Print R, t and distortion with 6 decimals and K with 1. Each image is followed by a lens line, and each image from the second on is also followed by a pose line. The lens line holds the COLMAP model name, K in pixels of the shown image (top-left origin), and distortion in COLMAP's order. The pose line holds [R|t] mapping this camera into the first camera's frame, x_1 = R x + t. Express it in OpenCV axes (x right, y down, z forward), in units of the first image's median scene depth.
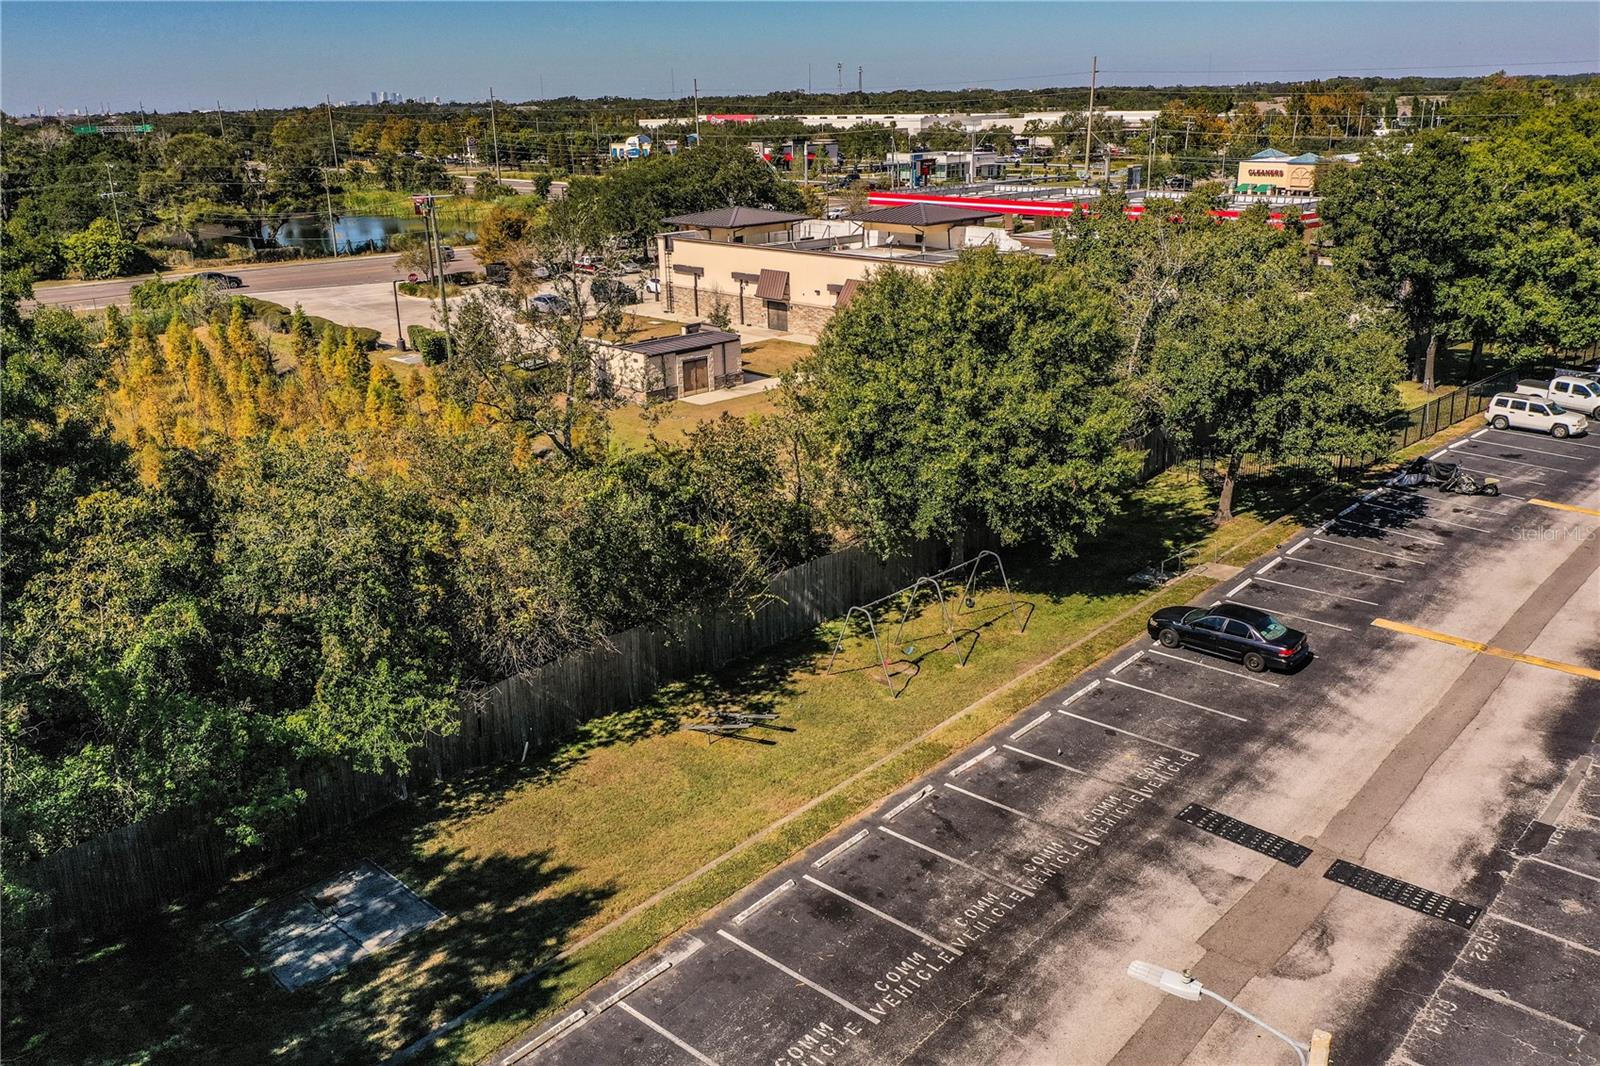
lens RADIAL K [[1258.0, 0, 800.0], [0, 1258.0, 533.0], [0, 0, 1]] dist [0.001296, 0.000072]
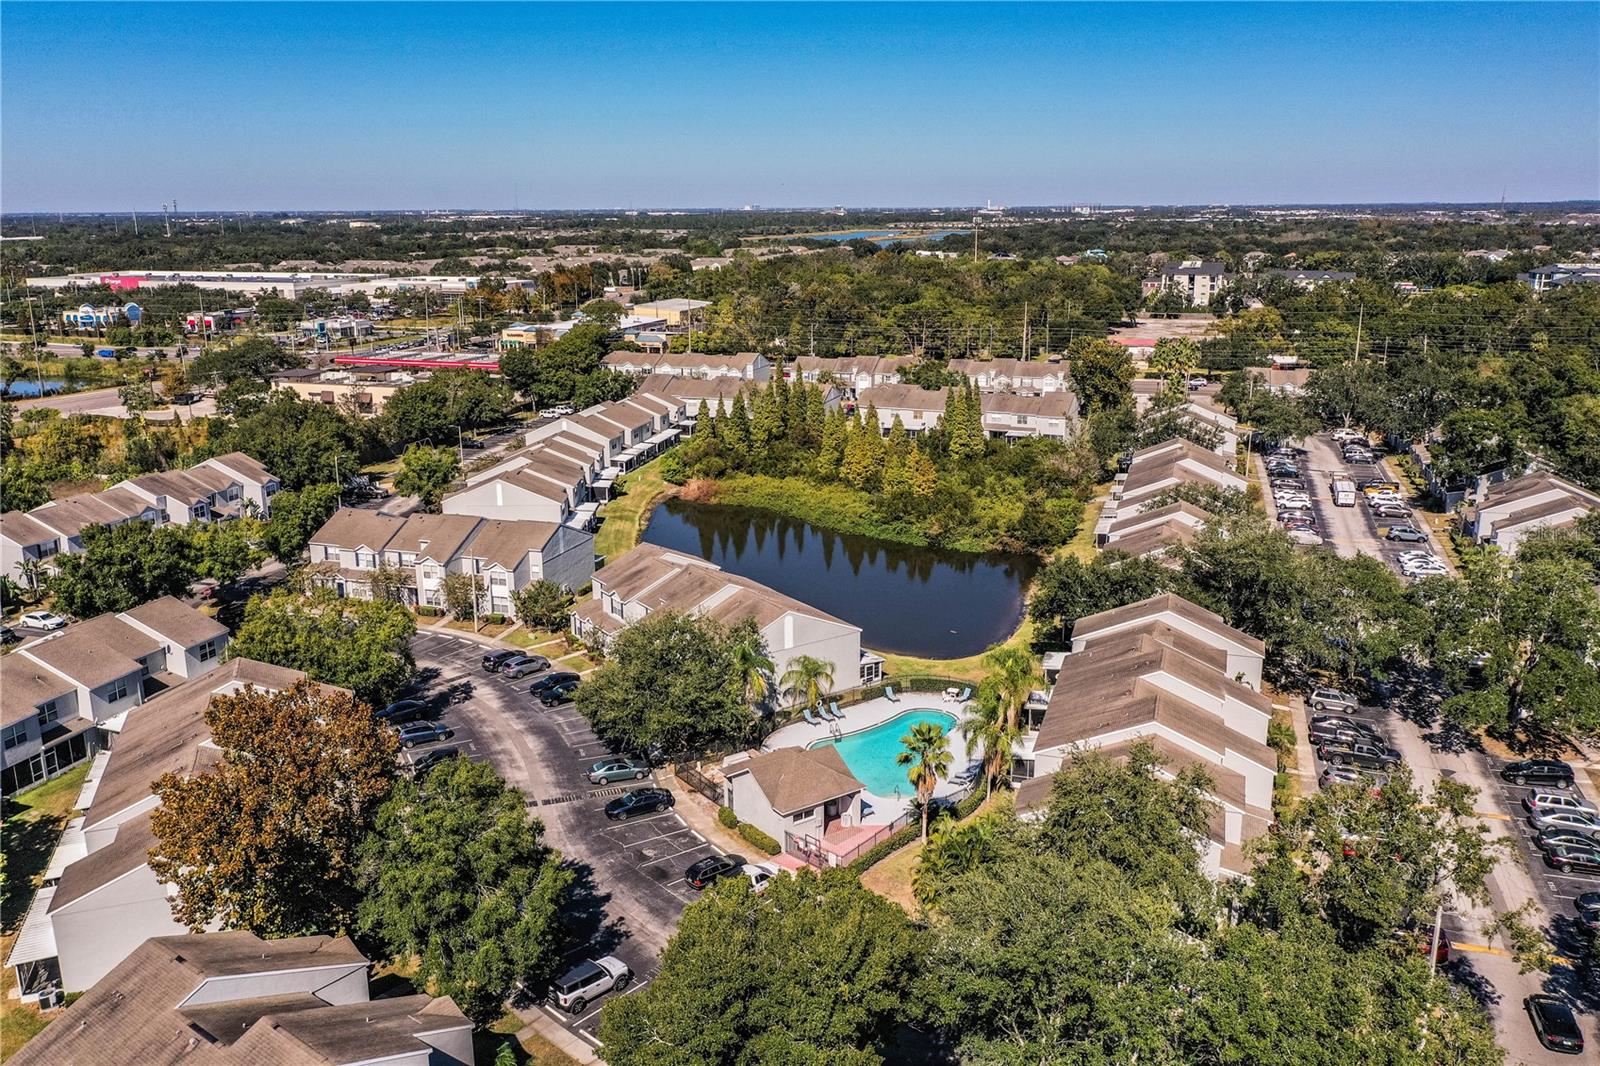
lens RADIAL K [[1258.0, 0, 800.0], [0, 1258.0, 533.0], [0, 0, 1]] dist [0.001296, 0.000072]
pose [[0.872858, -0.106858, 0.476131, -0.688718], [0.147824, 0.987784, -0.049308, 0.592921], [-0.465045, 0.113422, 0.877991, -2.860499]]
